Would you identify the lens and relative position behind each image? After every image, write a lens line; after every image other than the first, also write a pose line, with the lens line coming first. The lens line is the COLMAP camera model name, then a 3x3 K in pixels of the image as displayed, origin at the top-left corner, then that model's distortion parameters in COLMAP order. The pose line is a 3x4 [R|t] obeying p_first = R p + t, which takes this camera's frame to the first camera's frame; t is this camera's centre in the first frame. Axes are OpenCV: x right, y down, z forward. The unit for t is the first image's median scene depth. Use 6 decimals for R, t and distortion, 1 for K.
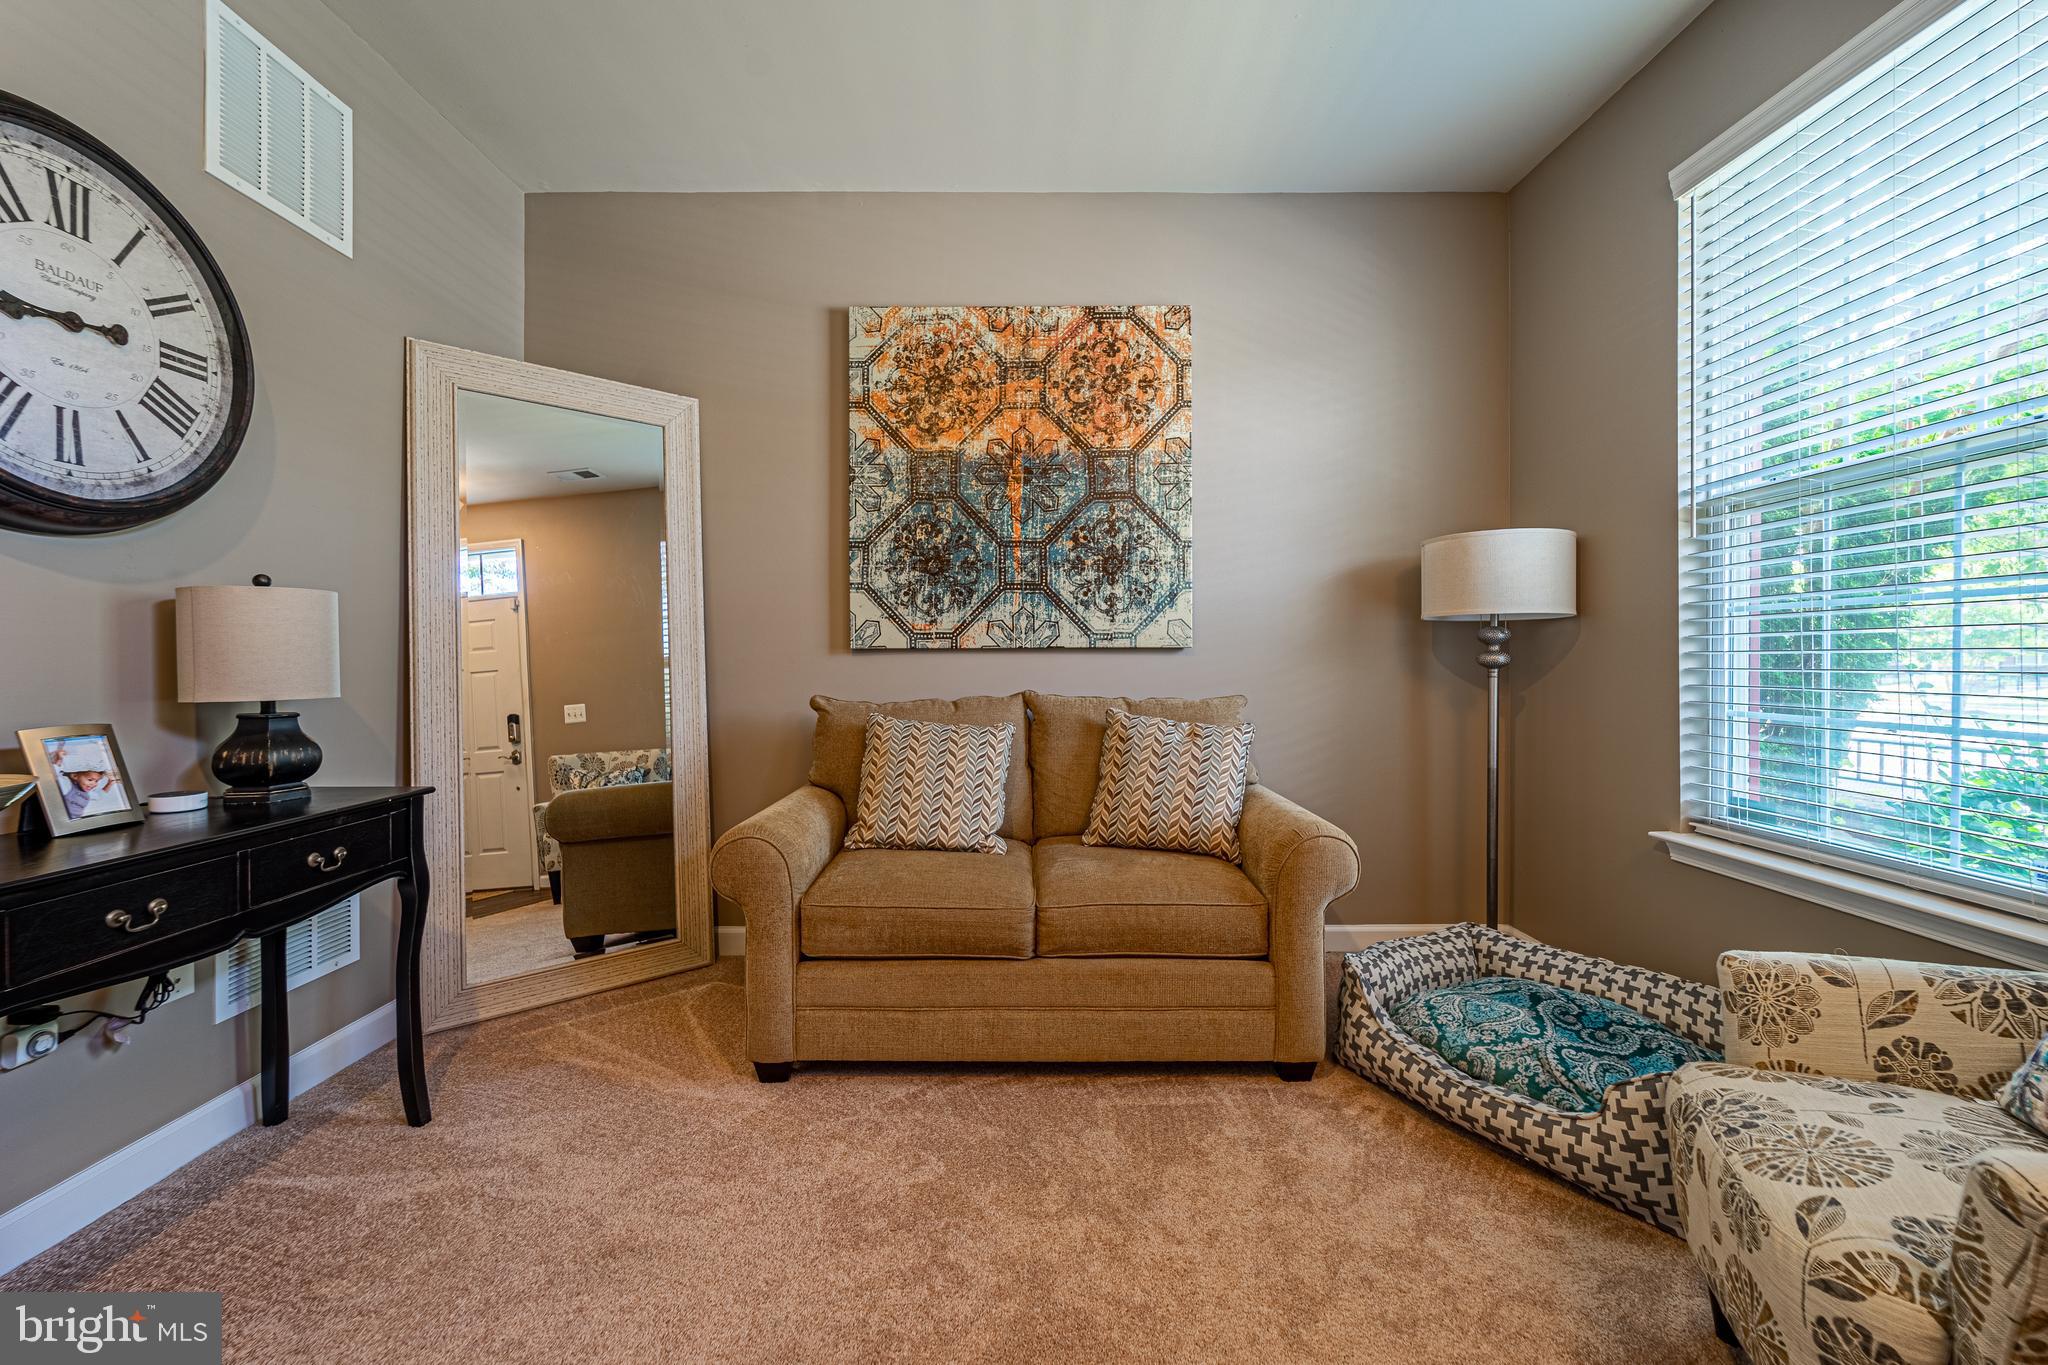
lens RADIAL K [[829.7, 0, 1024.0], [0, 829.7, 662.0], [0, 0, 1]] dist [0.003642, -0.001922]
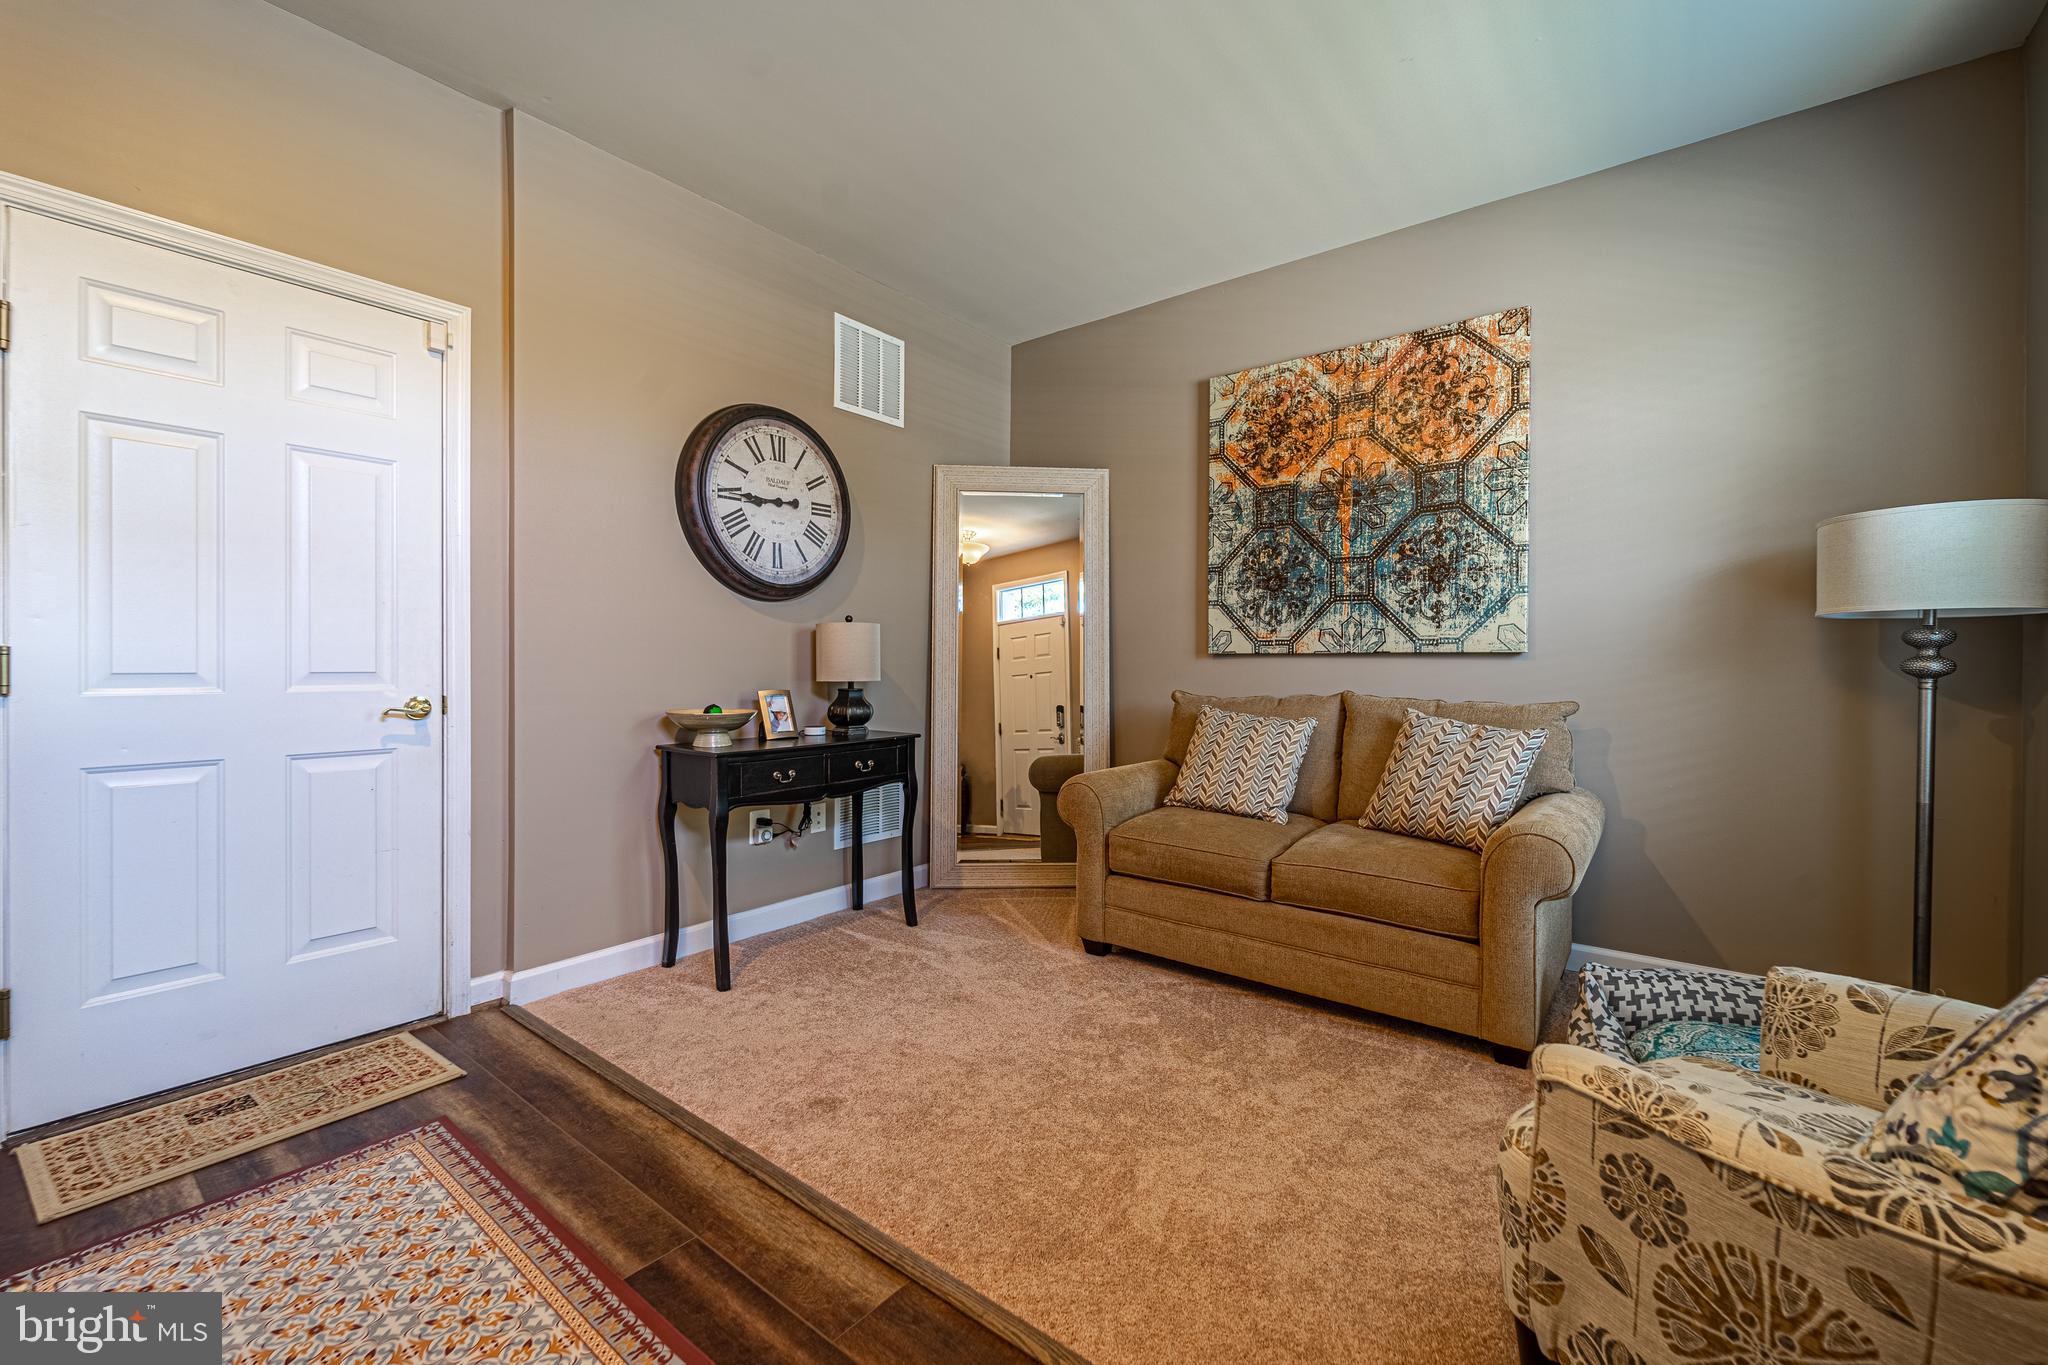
lens RADIAL K [[829.7, 0, 1021.2], [0, 829.7, 664.6], [0, 0, 1]] dist [0.003642, -0.001922]
pose [[0.783317, 0.007736, -0.621575, 0.466549], [-0.008622, 0.999962, 0.001580, 0.000650], [0.621563, 0.004121, 0.783353, -0.198318]]
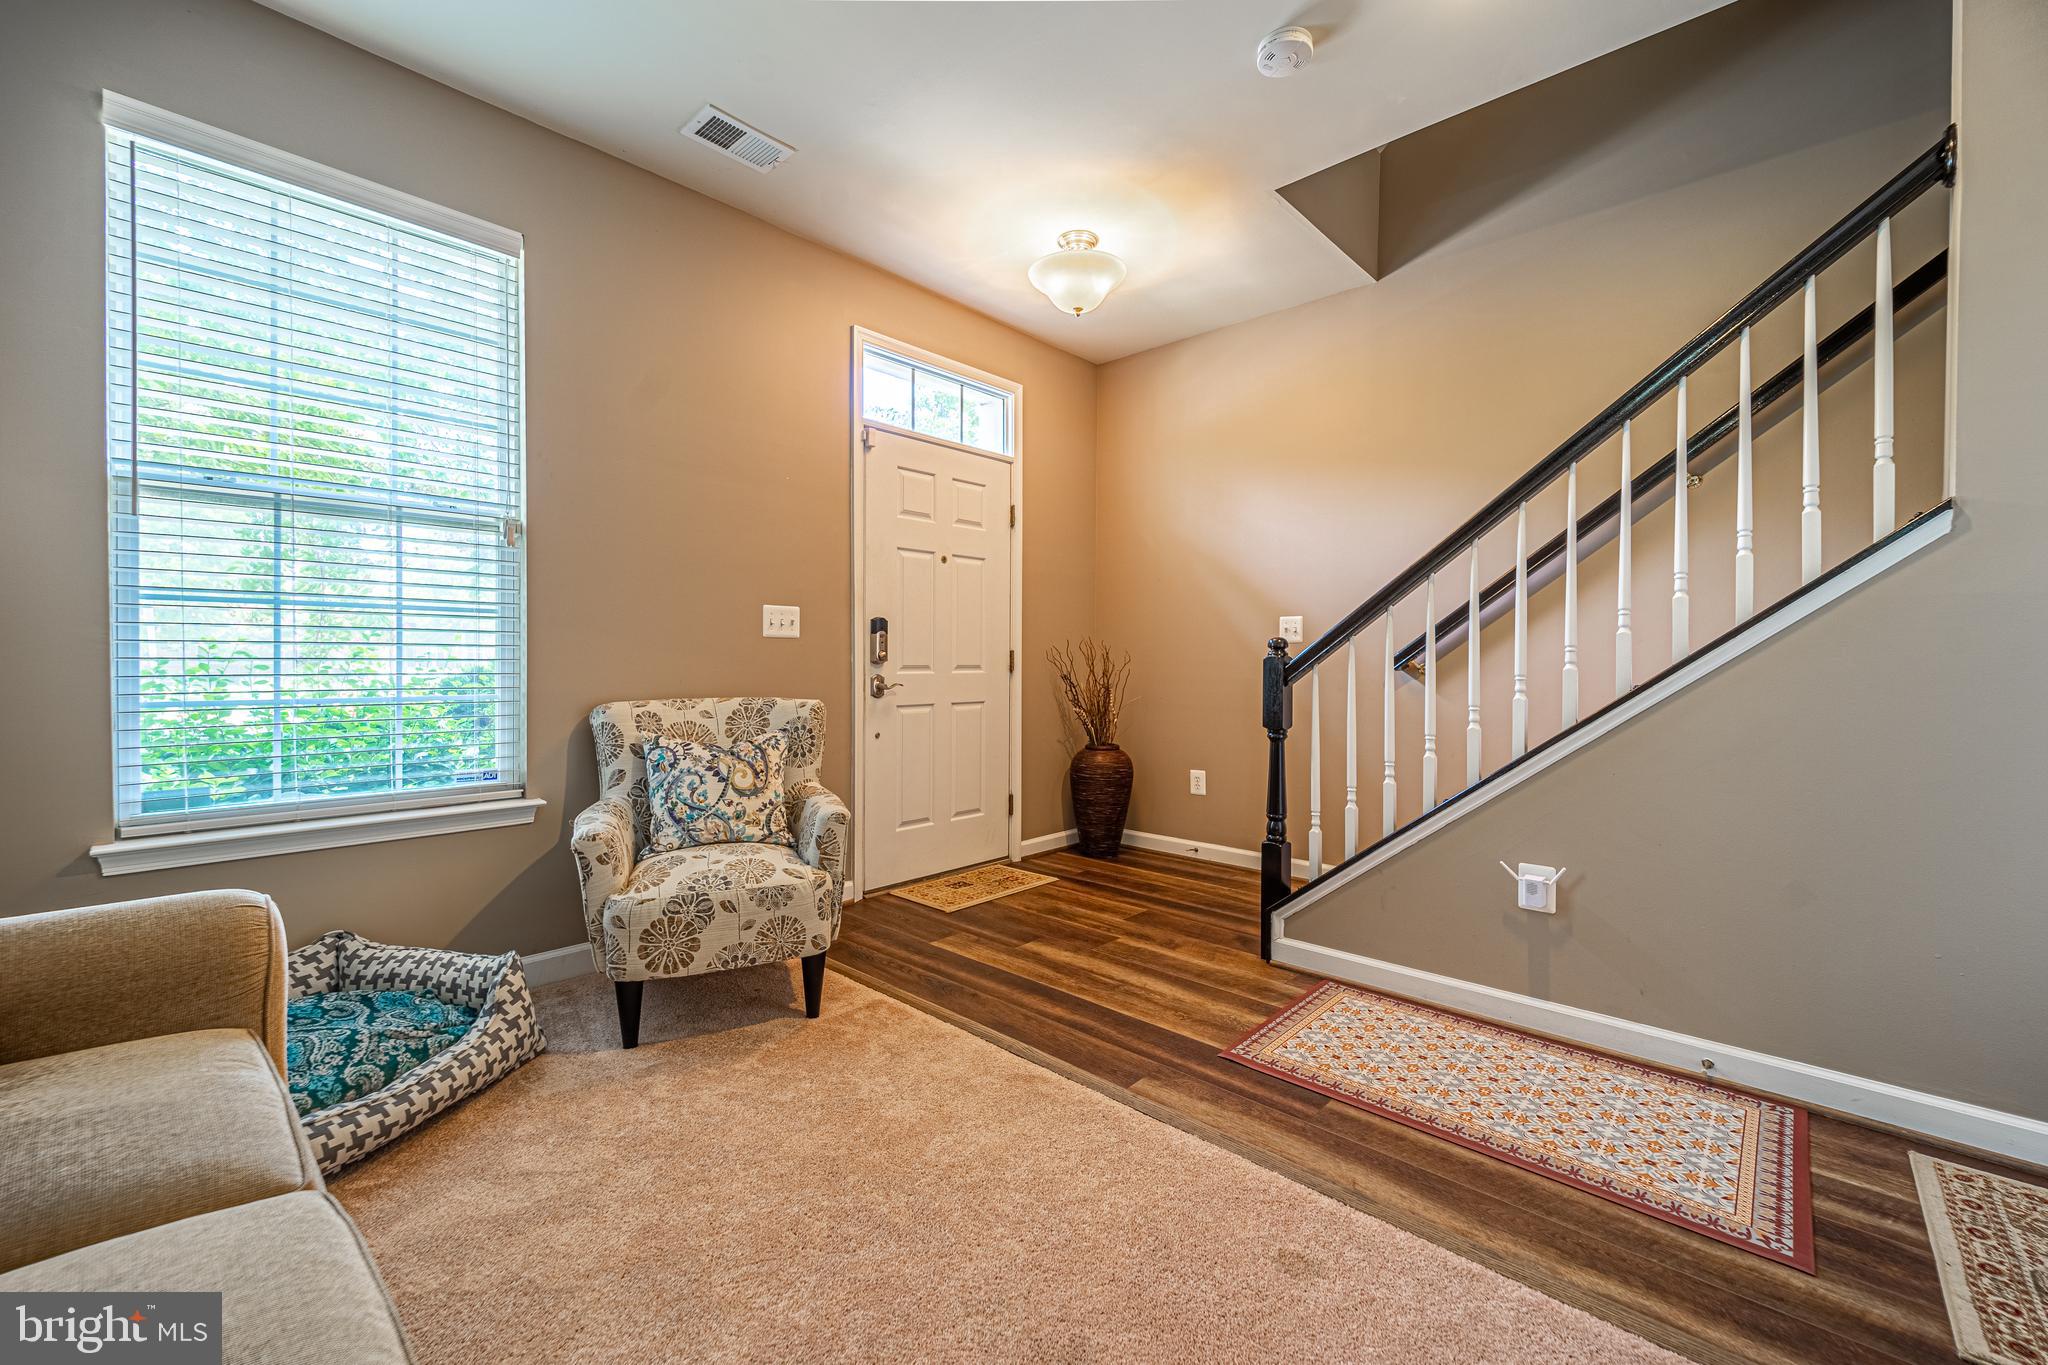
lens RADIAL K [[829.7, 0, 997.5], [0, 829.7, 679.0], [0, 0, 1]] dist [0.003642, -0.001922]
pose [[-0.708832, -0.020190, 0.705088, -0.515744], [-0.003506, 0.999679, 0.025101, 0.004504], [-0.705369, 0.015320, -0.708675, 0.972542]]
